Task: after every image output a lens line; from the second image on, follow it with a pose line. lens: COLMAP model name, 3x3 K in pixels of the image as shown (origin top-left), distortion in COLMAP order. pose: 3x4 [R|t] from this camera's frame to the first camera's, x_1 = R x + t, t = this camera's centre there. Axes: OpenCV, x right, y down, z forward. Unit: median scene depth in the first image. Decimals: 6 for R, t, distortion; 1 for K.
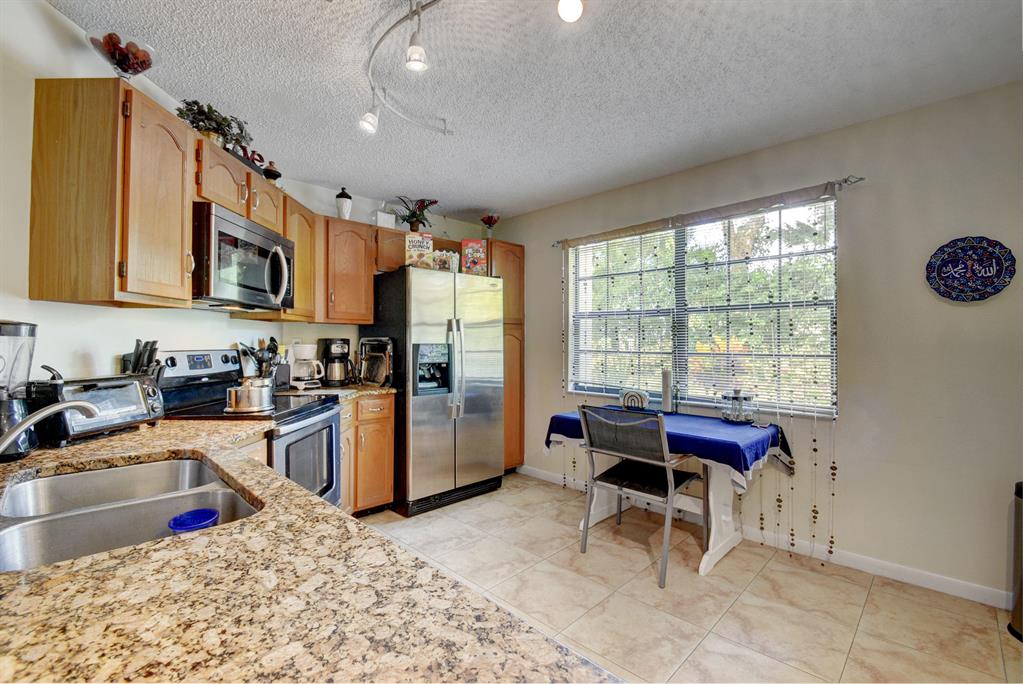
lens RADIAL K [[446.1, 0, 507.8], [0, 446.1, 339.0], [0, 0, 1]] dist [0.010359, -0.015921]
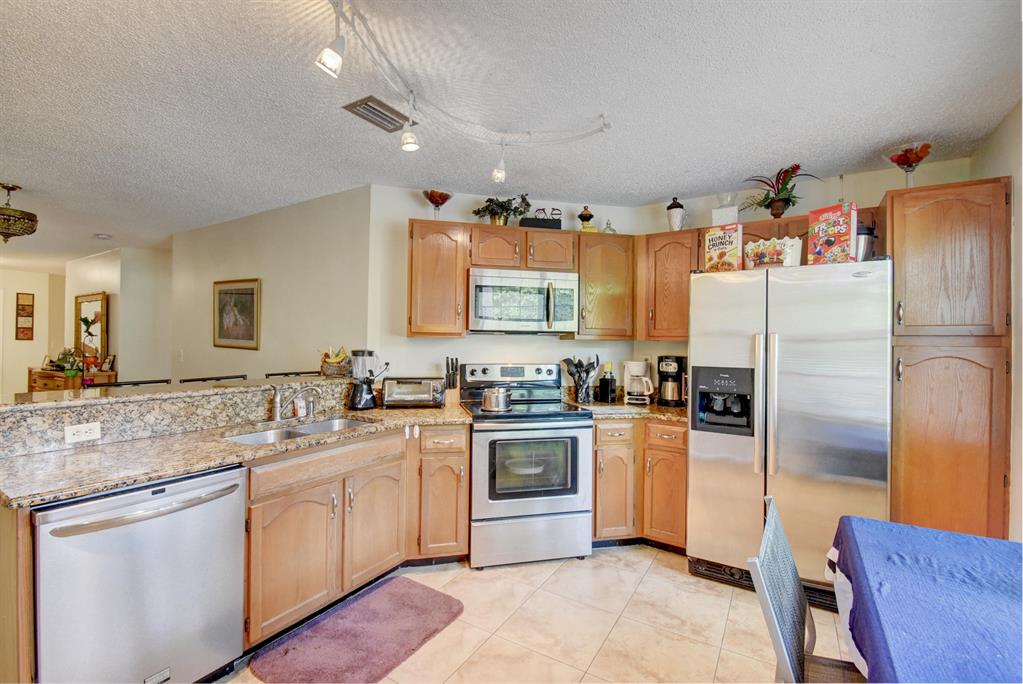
lens RADIAL K [[446.1, 0, 507.8], [0, 446.1, 339.0], [0, 0, 1]] dist [0.010359, -0.015921]
pose [[0.220753, -0.003621, -0.975323, 0.495068], [-0.003708, 0.999983, -0.004552, -0.033769], [0.975323, 0.004622, 0.220736, 0.461104]]
